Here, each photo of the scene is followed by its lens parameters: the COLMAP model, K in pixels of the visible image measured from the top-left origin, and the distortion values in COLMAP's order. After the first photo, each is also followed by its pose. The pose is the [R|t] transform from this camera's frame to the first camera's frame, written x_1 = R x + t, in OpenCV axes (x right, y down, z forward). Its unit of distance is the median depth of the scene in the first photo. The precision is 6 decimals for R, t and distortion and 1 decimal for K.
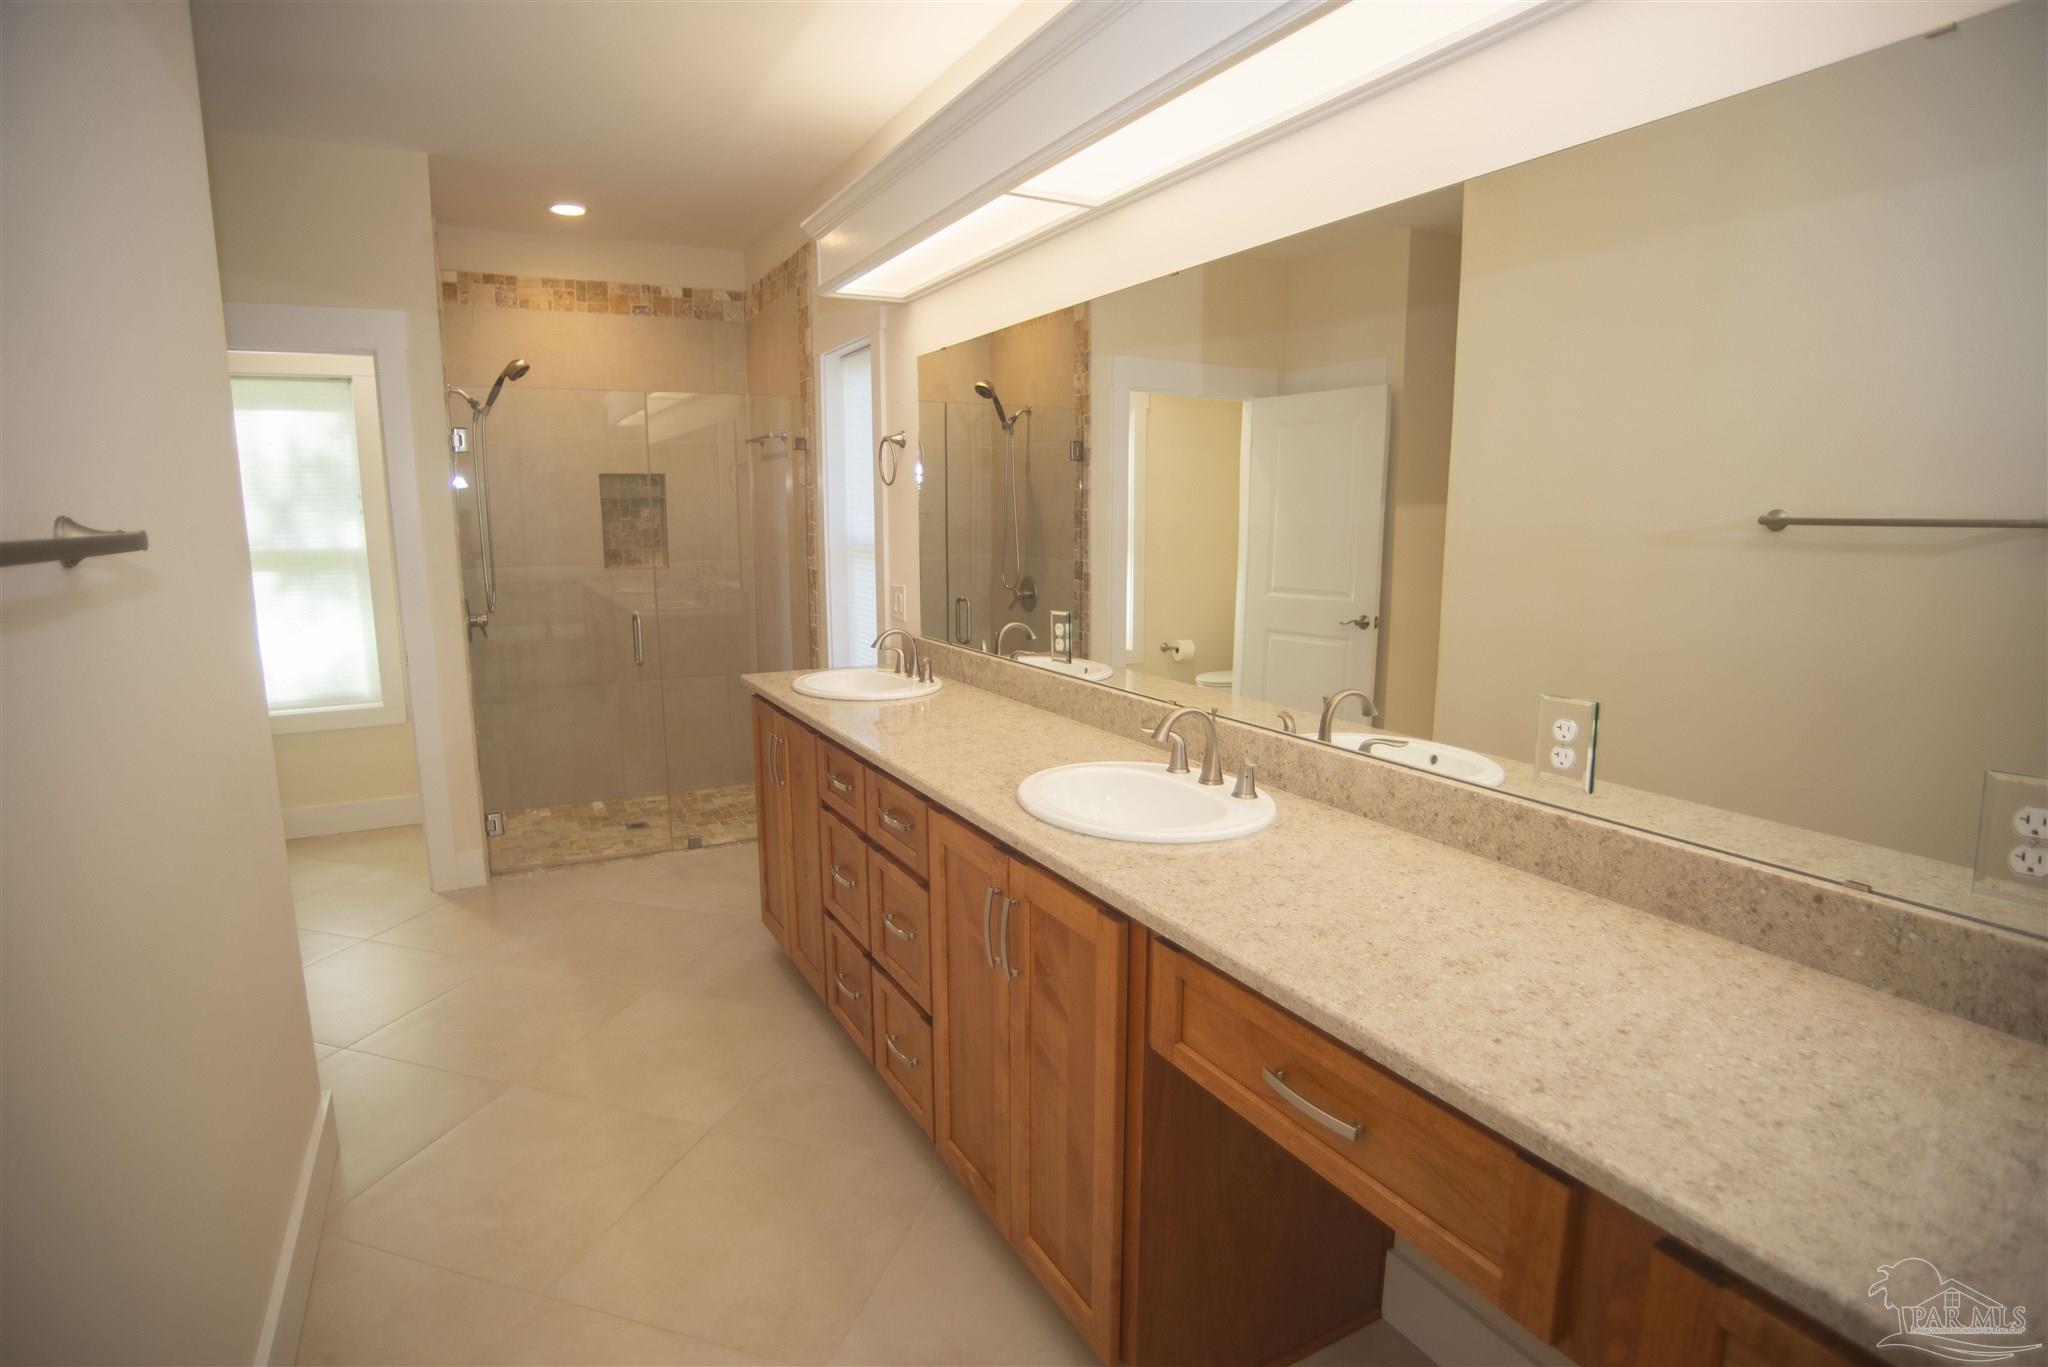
lens RADIAL K [[1065.3, 0, 1023.8], [0, 1065.3, 688.1], [0, 0, 1]] dist [-0.072944, 0.025829]
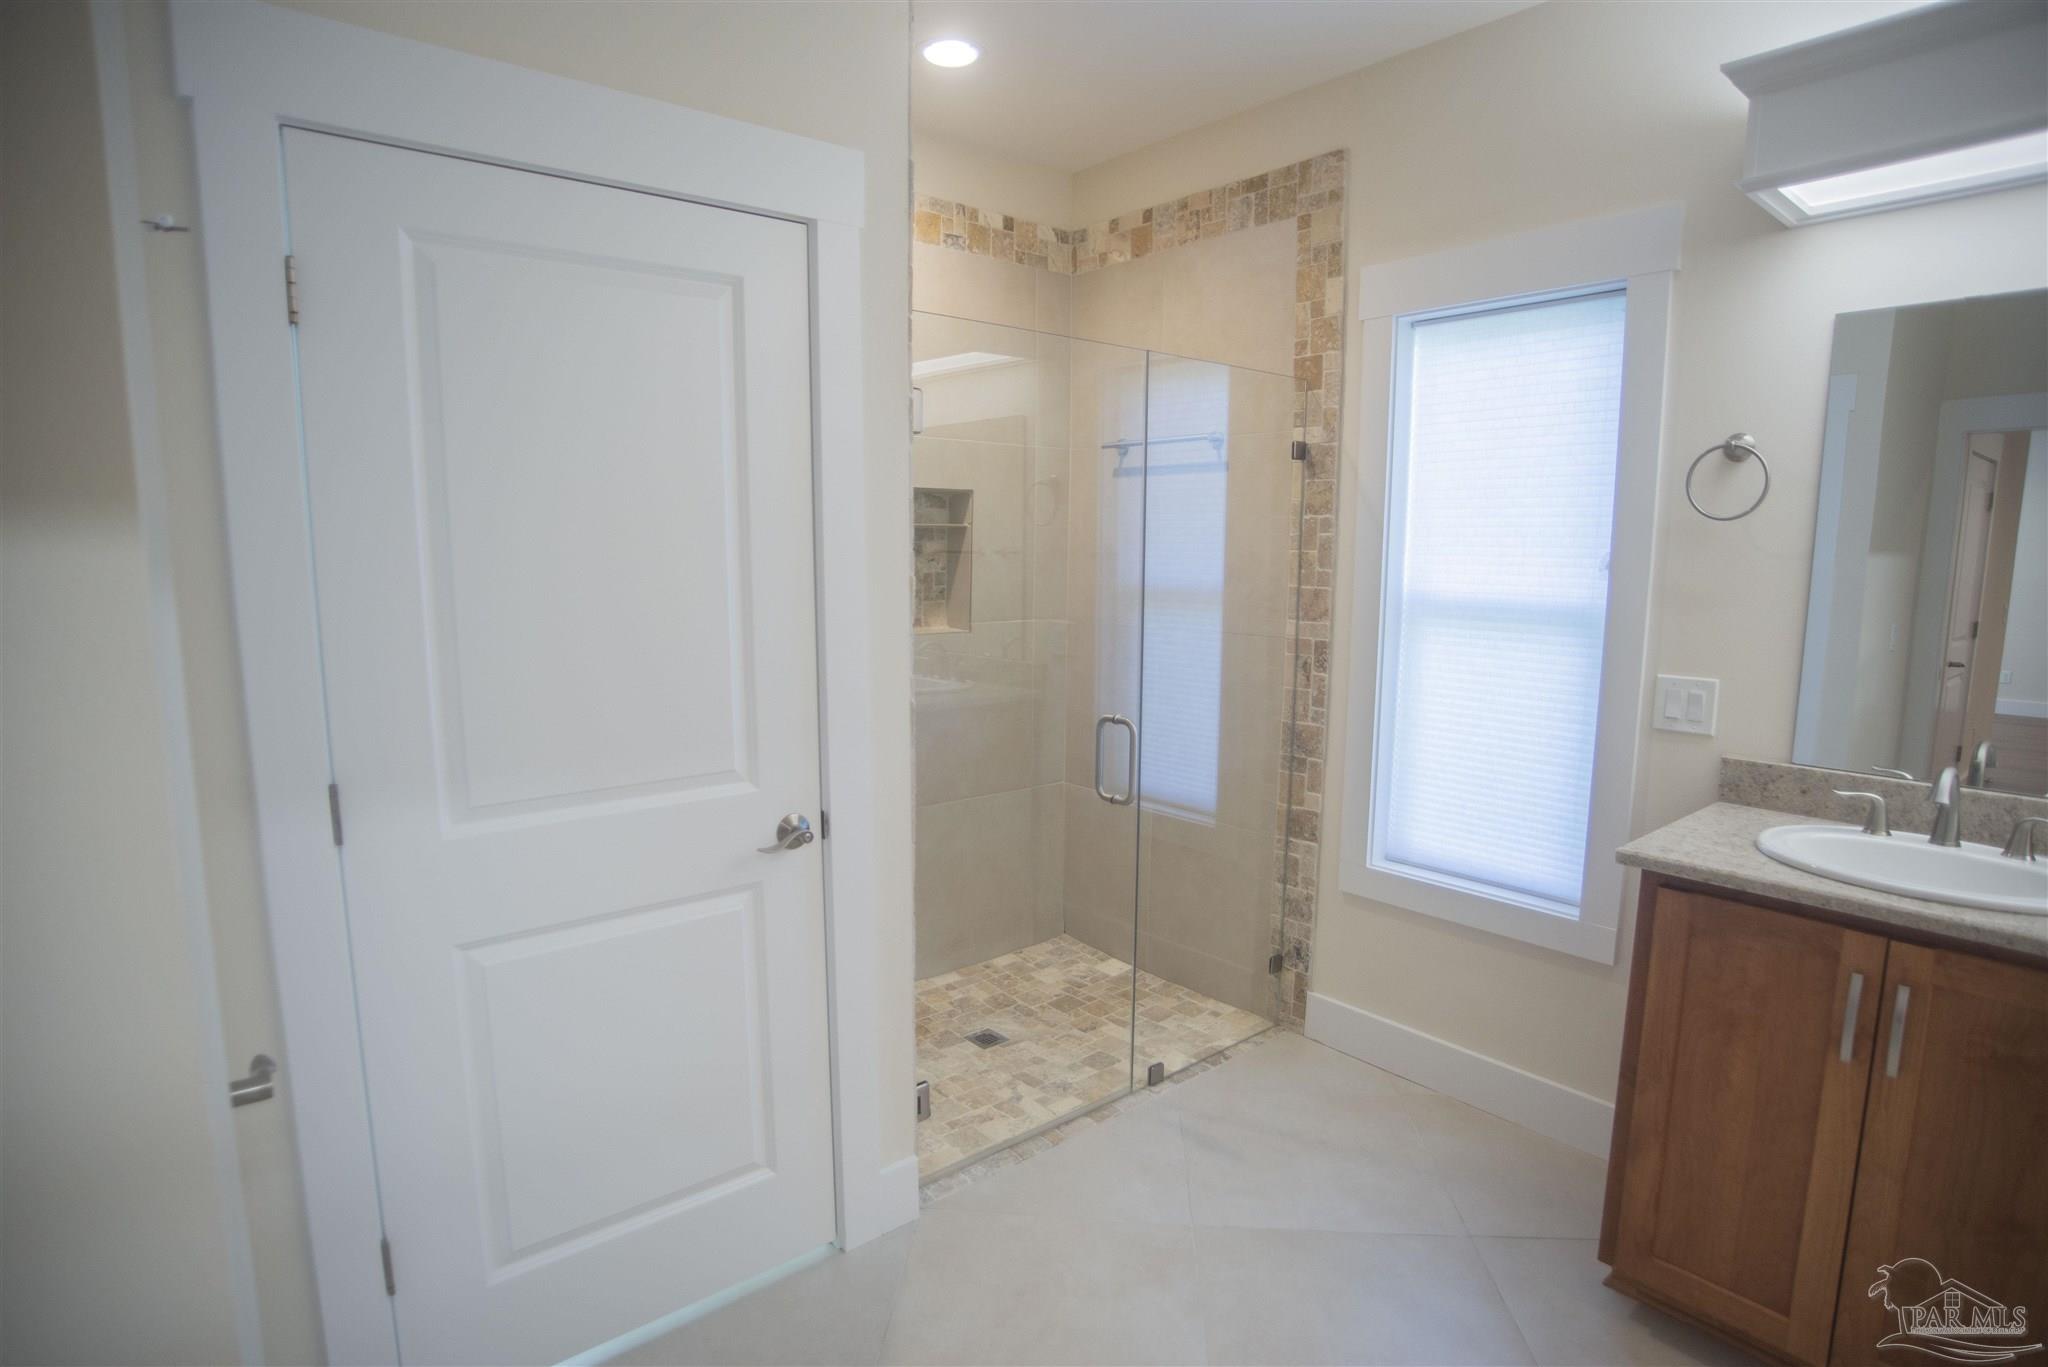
lens RADIAL K [[1065.3, 0, 1024.8], [0, 1065.3, 688.0], [0, 0, 1]] dist [-0.072944, 0.025829]
pose [[0.974426, -0.020117, 0.223805, -0.470255], [0.026068, 0.999380, -0.023667, -0.064784], [-0.223190, 0.028896, 0.974346, 0.354457]]
